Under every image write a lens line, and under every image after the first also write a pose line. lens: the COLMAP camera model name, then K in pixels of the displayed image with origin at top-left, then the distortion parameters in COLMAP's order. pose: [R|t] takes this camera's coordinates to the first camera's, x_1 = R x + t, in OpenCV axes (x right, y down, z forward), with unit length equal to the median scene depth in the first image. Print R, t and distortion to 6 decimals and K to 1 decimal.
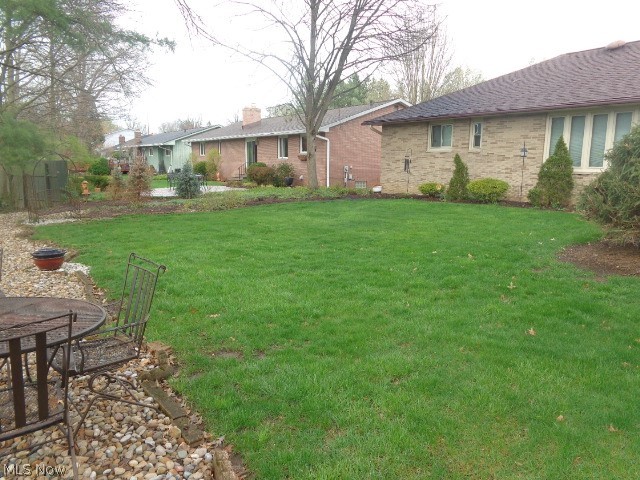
lens RADIAL K [[482.7, 0, 320.2], [0, 482.7, 240.5], [0, 0, 1]] dist [-0.002994, 0.004155]
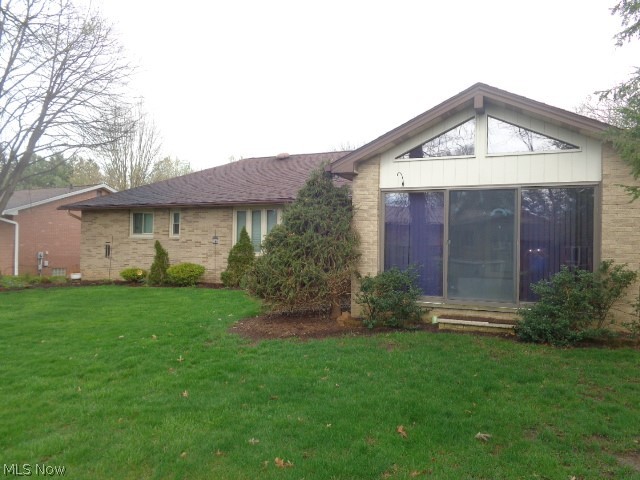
lens RADIAL K [[482.7, 0, 321.3], [0, 482.7, 238.7], [0, 0, 1]] dist [-0.002994, 0.004155]
pose [[0.844387, 0.004477, 0.535716, 0.024785], [0.088523, 0.985054, -0.147761, 0.004992], [-0.528370, 0.172190, 0.831370, -0.077491]]
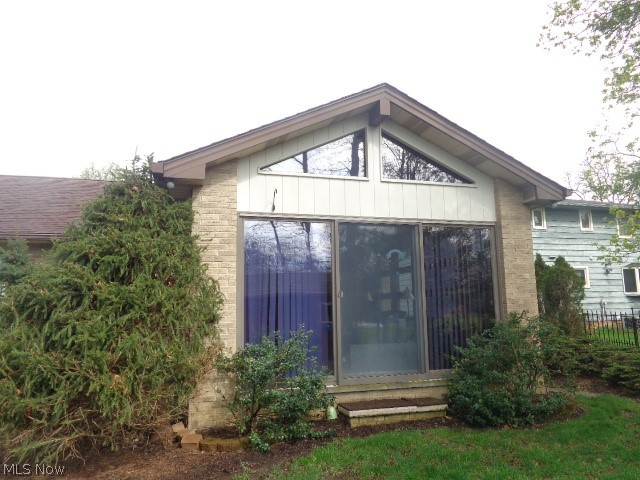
lens RADIAL K [[482.7, 0, 318.3], [0, 482.7, 236.4], [0, 0, 1]] dist [-0.002994, 0.004155]
pose [[0.298477, 0.117065, 0.947210, 0.070323], [0.184512, 0.966649, -0.177609, -0.043571], [-0.936412, 0.227784, 0.266922, 0.234650]]
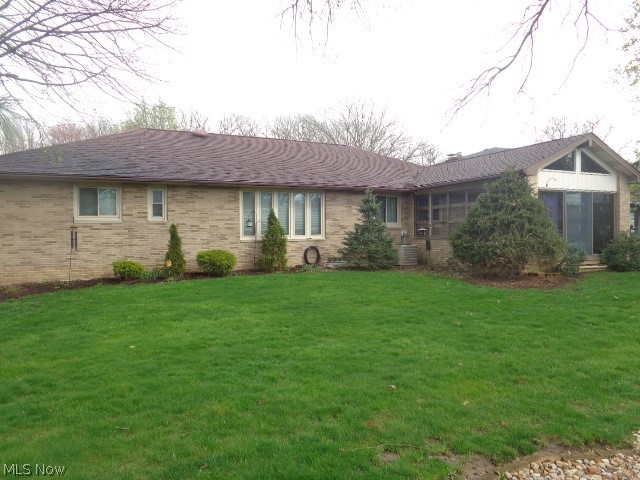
lens RADIAL K [[482.7, 0, 322.0], [0, 482.7, 234.3], [0, 0, 1]] dist [-0.002994, 0.004155]
pose [[0.144232, -0.019720, 0.989347, -0.601248], [0.175392, 0.984481, -0.005946, -0.124713], [-0.973876, 0.174382, 0.145452, 0.701105]]
